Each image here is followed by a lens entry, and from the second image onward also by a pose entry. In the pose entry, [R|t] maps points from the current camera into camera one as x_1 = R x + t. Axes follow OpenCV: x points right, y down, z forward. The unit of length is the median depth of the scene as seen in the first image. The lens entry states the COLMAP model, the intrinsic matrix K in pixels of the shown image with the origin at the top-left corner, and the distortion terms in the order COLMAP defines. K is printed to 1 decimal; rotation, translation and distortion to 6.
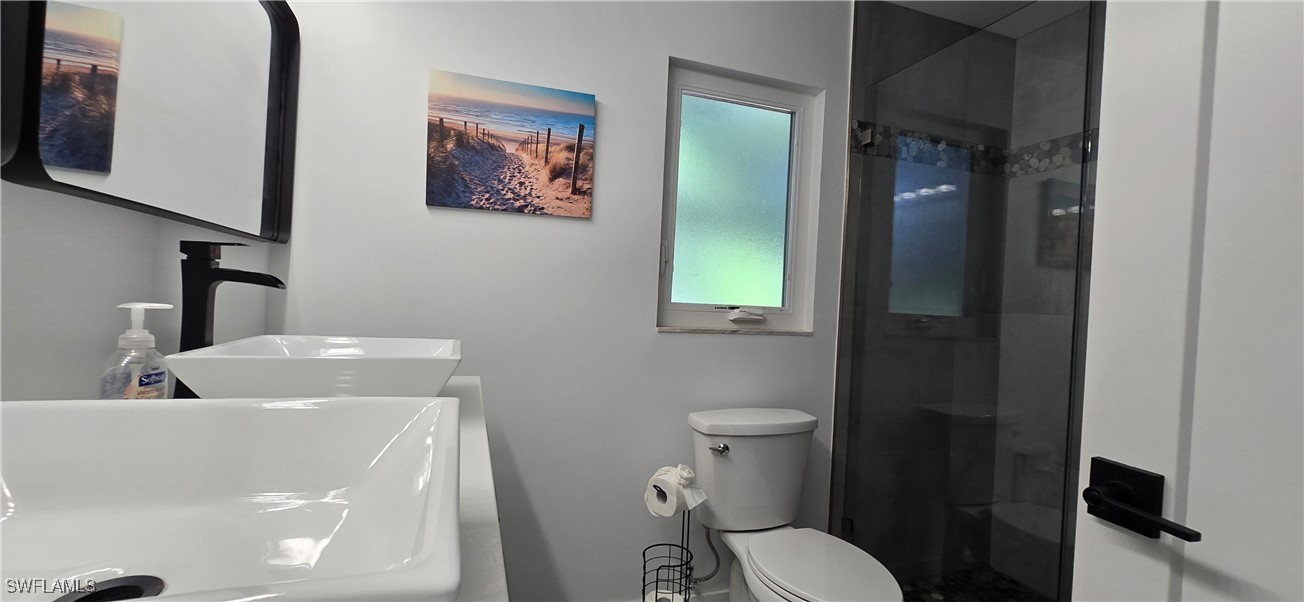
lens RADIAL K [[529.3, 0, 652.0], [0, 529.3, 301.0], [0, 0, 1]] dist [-0.000749, -0.000099]
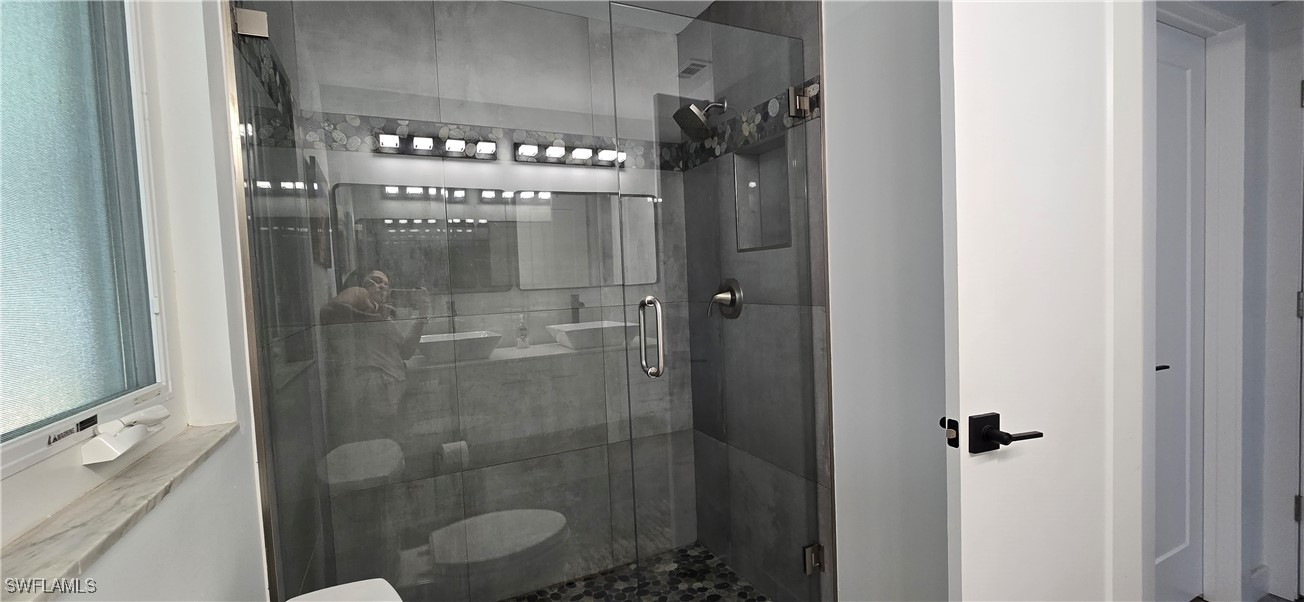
lens RADIAL K [[529.3, 0, 652.0], [0, 529.3, 301.0], [0, 0, 1]] dist [-0.000749, -0.000099]
pose [[-0.114576, -0.095653, 0.988799, -0.205798], [0.038119, 0.994197, 0.100592, -0.086290], [-0.992683, 0.049217, -0.110265, 0.742314]]
